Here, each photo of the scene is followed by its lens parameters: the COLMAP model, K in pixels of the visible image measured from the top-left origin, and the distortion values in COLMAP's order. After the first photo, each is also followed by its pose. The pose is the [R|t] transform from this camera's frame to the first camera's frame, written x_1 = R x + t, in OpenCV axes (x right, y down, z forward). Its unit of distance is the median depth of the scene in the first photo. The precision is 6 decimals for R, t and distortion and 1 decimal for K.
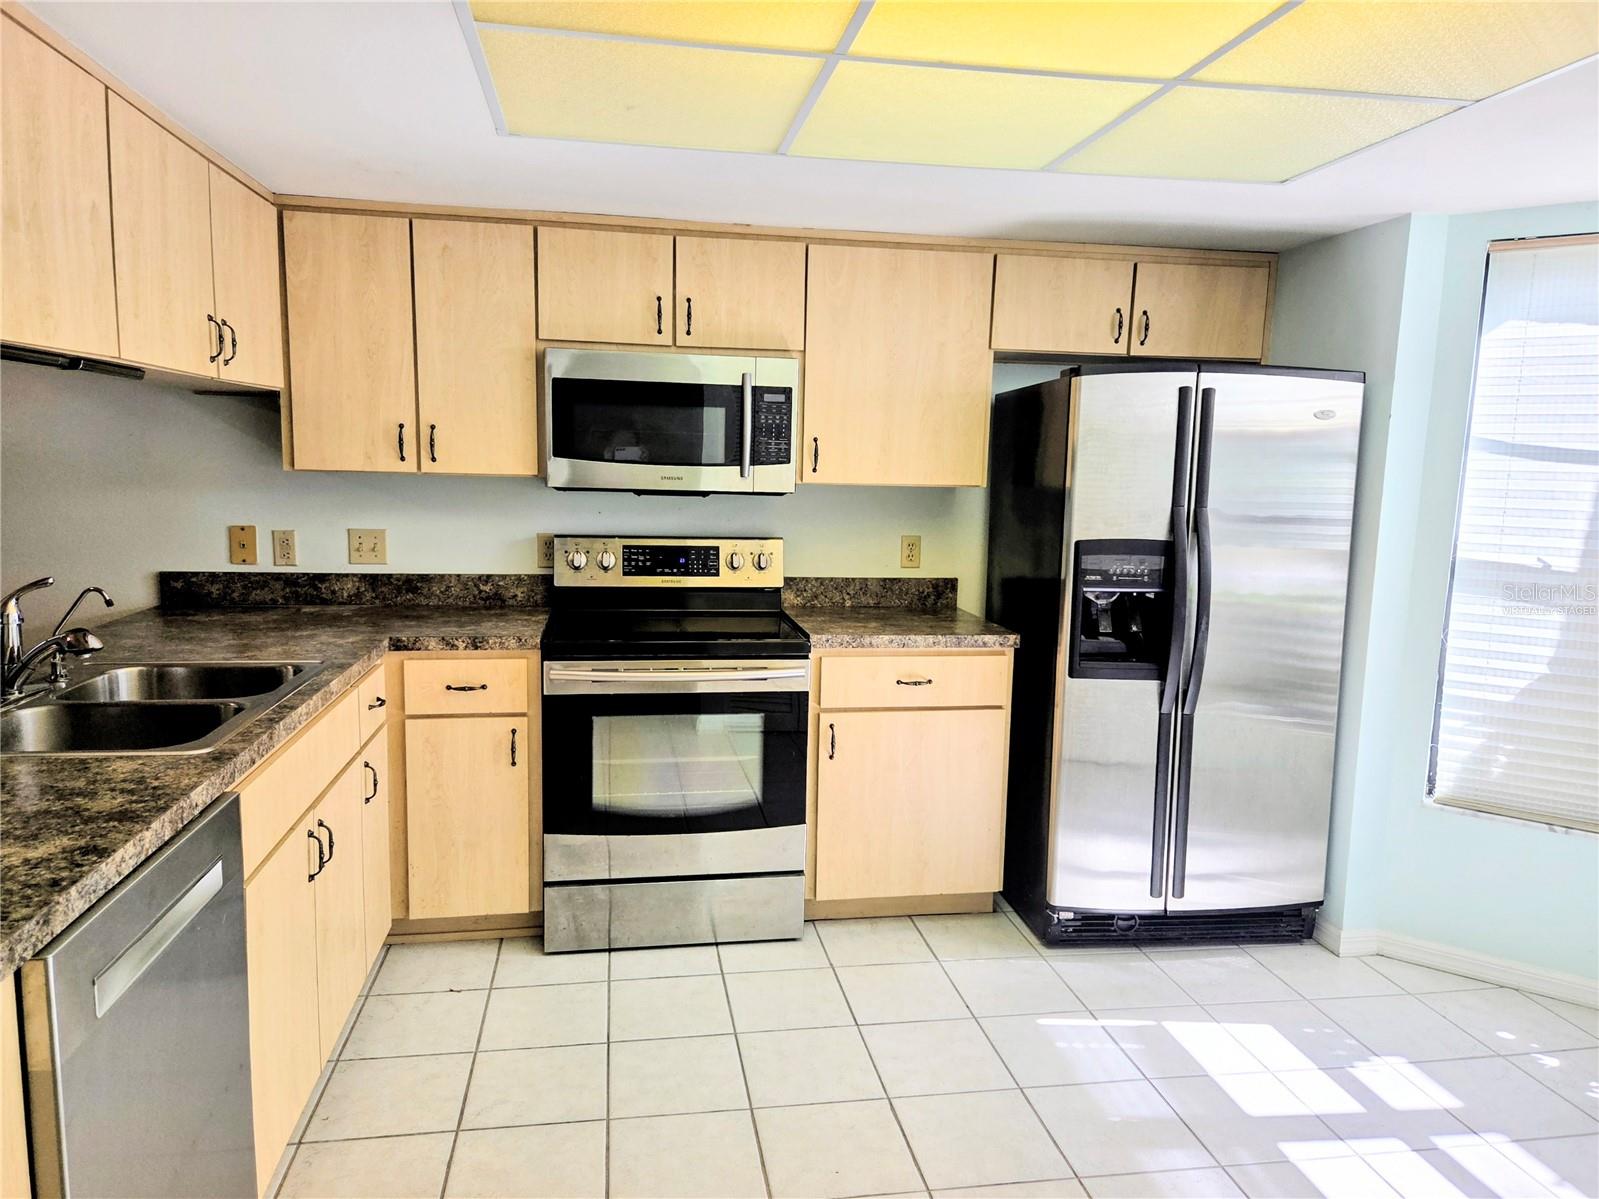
lens RADIAL K [[1078.4, 0, 788.8], [0, 1078.4, 600.9], [0, 0, 1]] dist [0.063579, -0.045510]
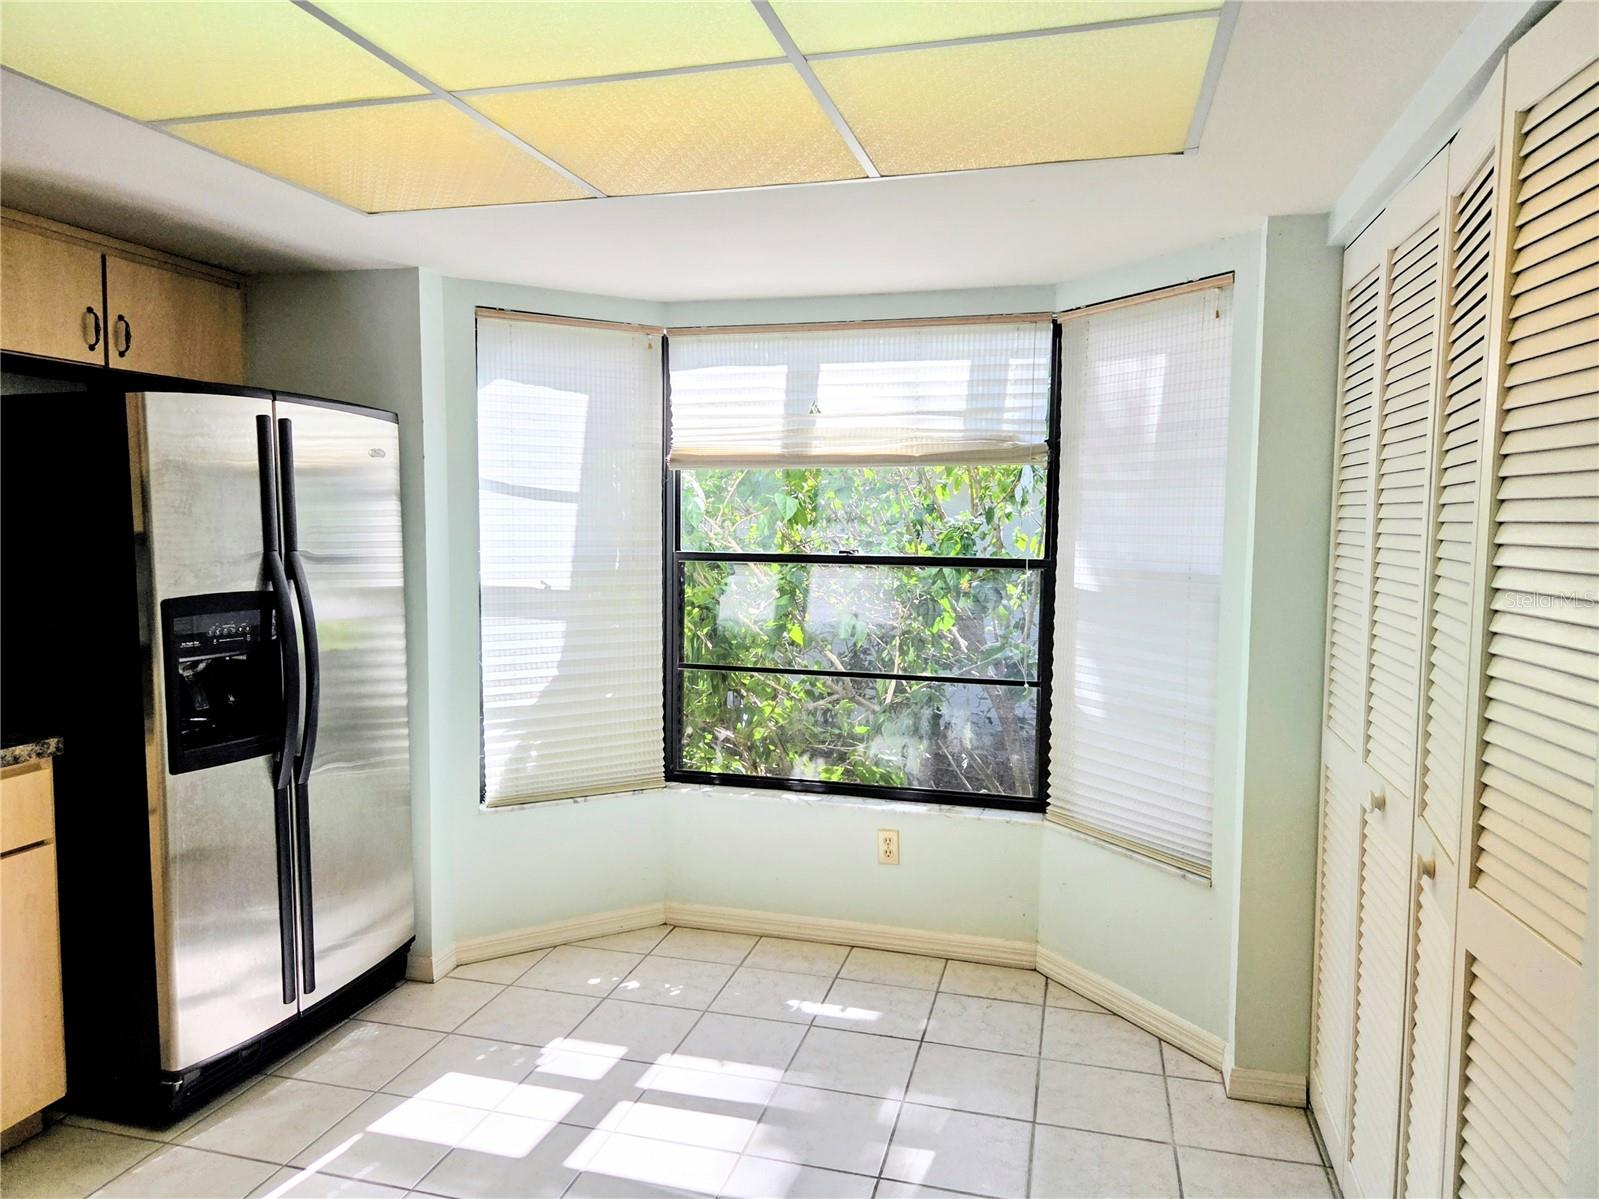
lens RADIAL K [[1078.4, 0, 792.1], [0, 1078.4, 597.7], [0, 0, 1]] dist [0.063579, -0.045510]
pose [[0.416754, -0.088627, 0.904688, -0.252779], [0.117630, 0.992126, 0.043006, -0.036607], [-0.901376, 0.088496, 0.423898, 0.242371]]
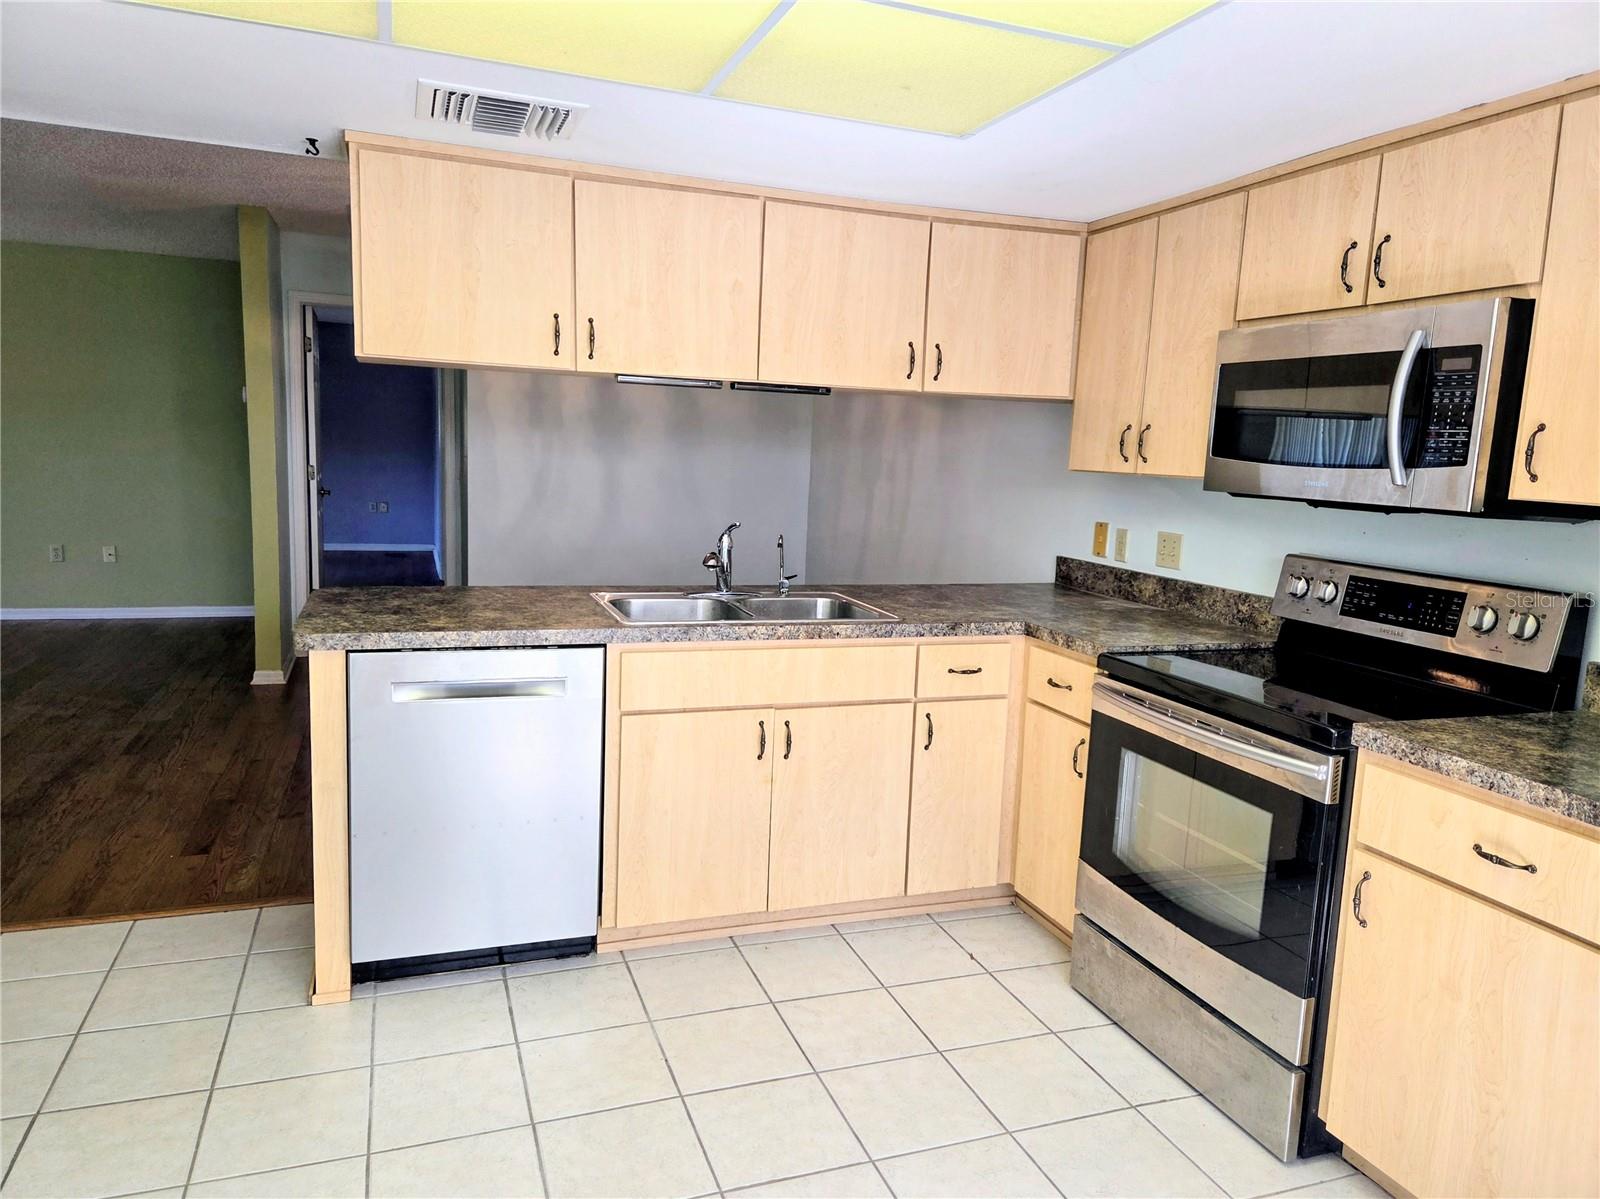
lens RADIAL K [[1079.0, 0, 792.3], [0, 1079.0, 595.5], [0, 0, 1]] dist [0.063579, -0.045510]
pose [[0.177679, 0.121526, -0.976556, 0.600056], [-0.162903, 0.982287, 0.092600, -0.050830], [0.970512, 0.142631, 0.194329, 0.532868]]
